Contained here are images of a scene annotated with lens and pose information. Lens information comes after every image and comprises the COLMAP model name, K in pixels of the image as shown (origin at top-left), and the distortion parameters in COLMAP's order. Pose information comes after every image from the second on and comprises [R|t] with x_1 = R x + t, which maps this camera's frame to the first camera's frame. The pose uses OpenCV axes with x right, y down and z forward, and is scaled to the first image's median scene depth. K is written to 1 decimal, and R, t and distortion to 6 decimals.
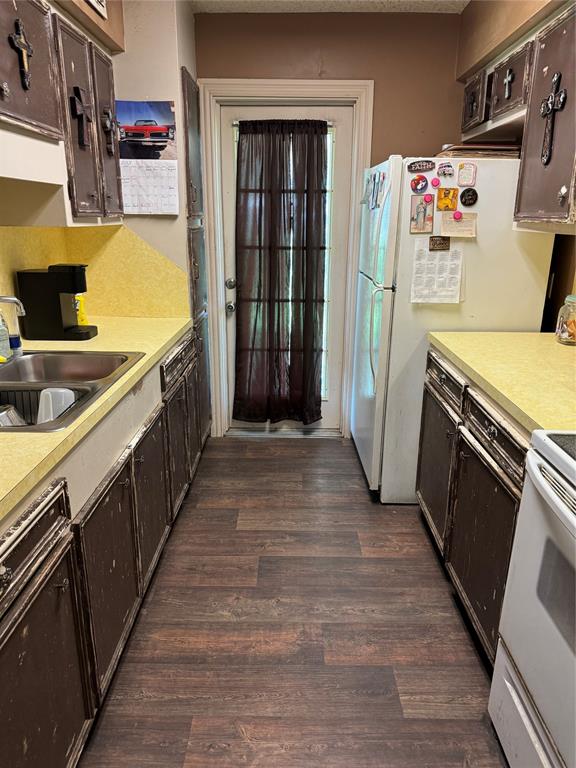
lens RADIAL K [[544.2, 0, 285.9], [0, 544.2, 387.8], [0, 0, 1]] dist [0.045506, -0.056468]
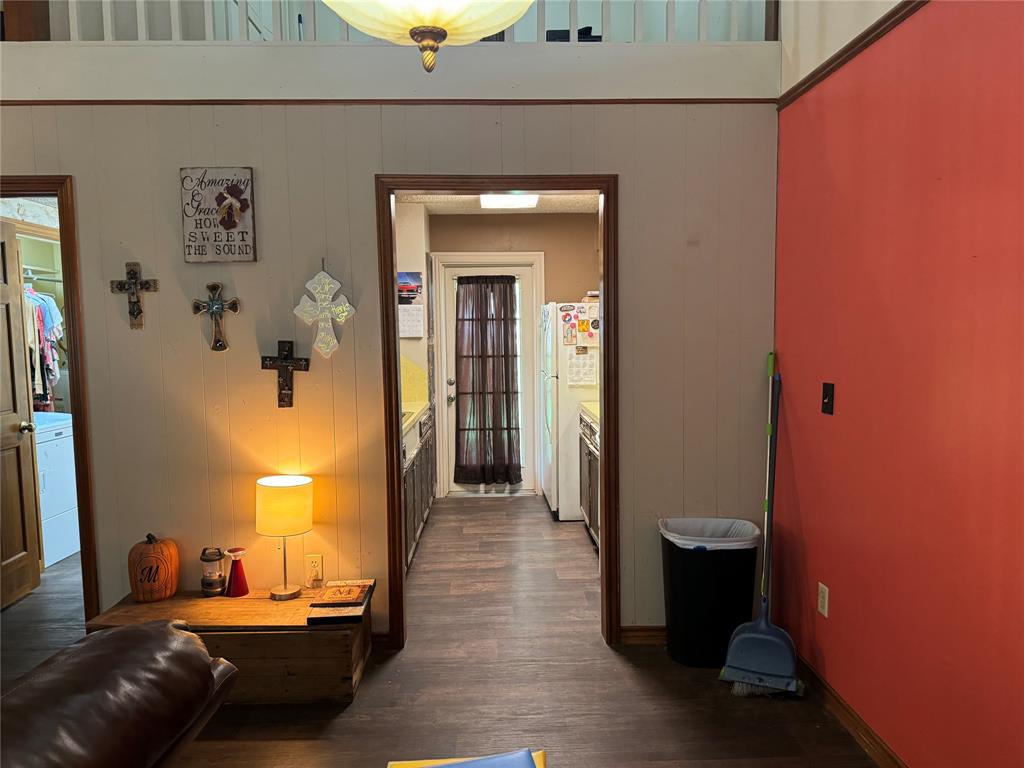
lens RADIAL K [[725.6, 0, 518.5], [0, 725.6, 389.5], [0, 0, 1]] dist [0.045506, -0.056468]
pose [[0.998697, -0.024482, 0.044769, -0.019545], [0.033702, 0.975256, -0.218493, 0.349181], [-0.038312, 0.219717, 0.974811, -1.189601]]
